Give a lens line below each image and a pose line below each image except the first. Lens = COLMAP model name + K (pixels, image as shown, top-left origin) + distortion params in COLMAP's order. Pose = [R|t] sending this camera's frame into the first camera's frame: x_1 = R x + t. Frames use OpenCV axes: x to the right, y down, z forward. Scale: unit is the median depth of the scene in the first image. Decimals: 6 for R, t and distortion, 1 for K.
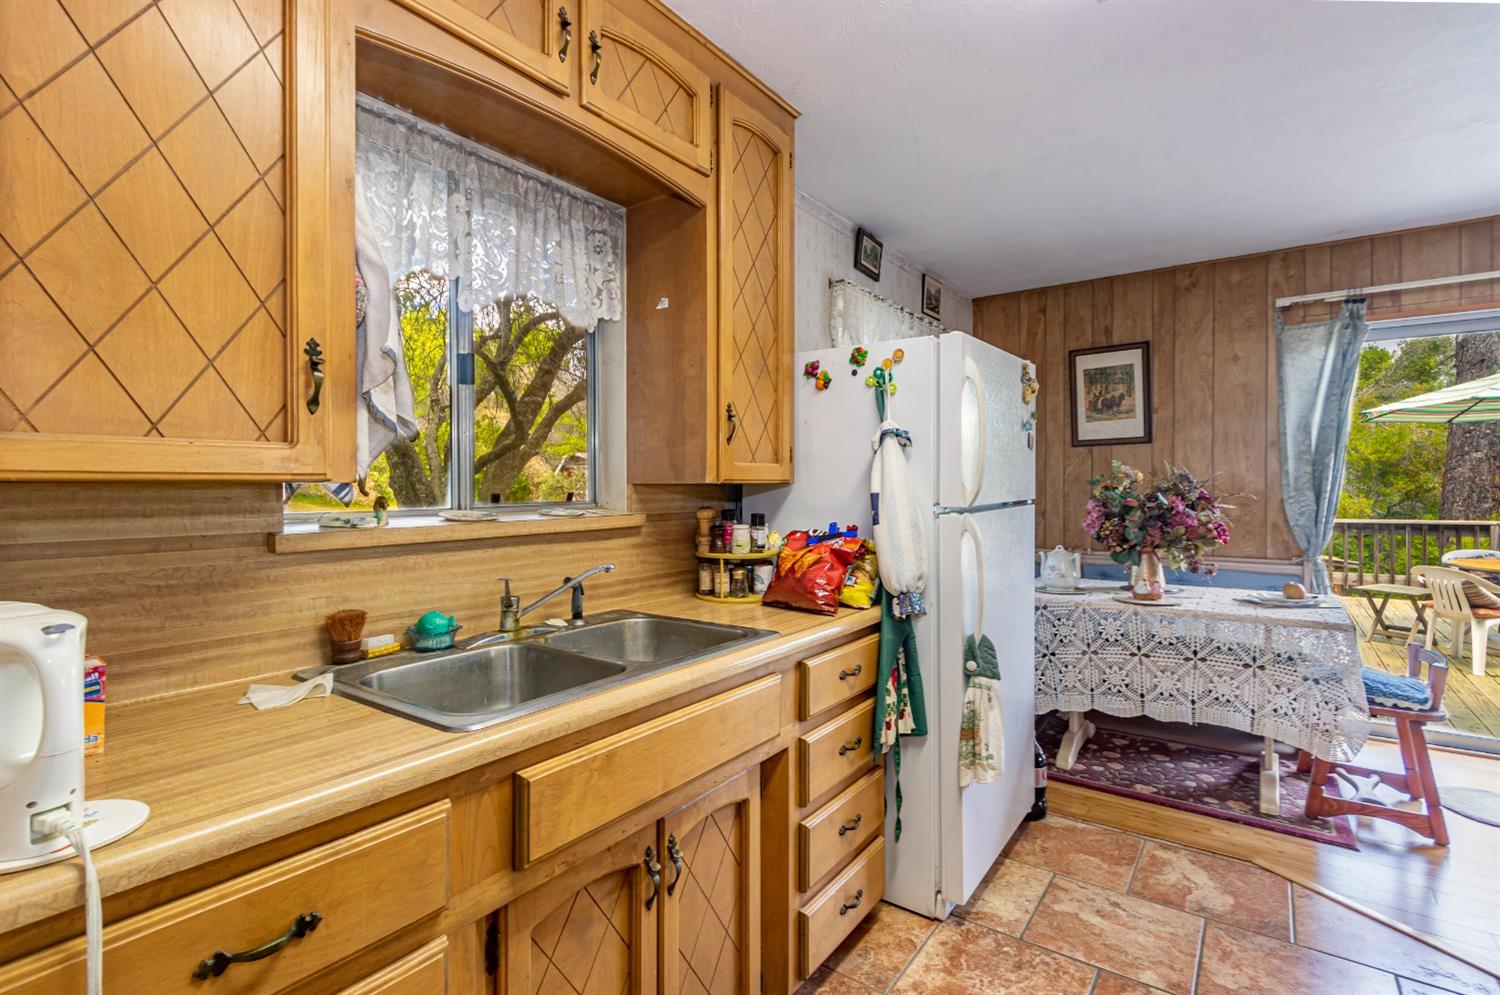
lens RADIAL K [[722.8, 0, 746.5], [0, 722.8, 493.4], [0, 0, 1]] dist [0.012146, -0.000771]
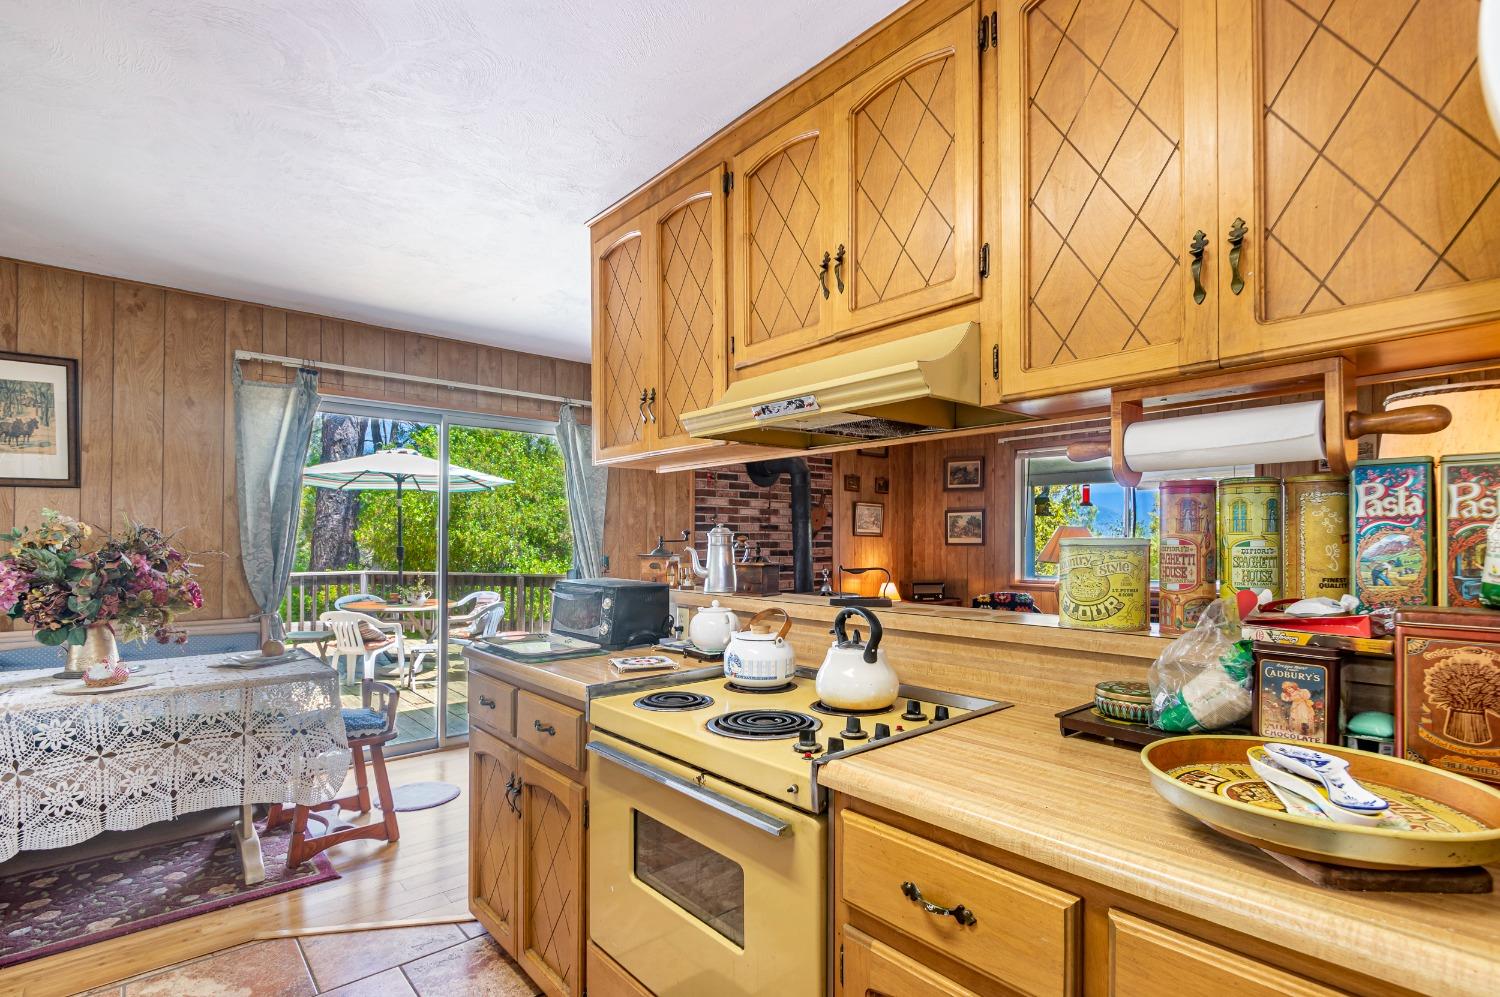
lens RADIAL K [[722.8, 0, 779.9], [0, 722.8, 539.2], [0, 0, 1]] dist [0.012146, -0.000771]
pose [[0.222030, 0.006489, 0.975018, -0.064727], [0.006123, 0.999949, -0.008049, -0.002952], [-0.975021, 0.007757, 0.221979, 0.092872]]
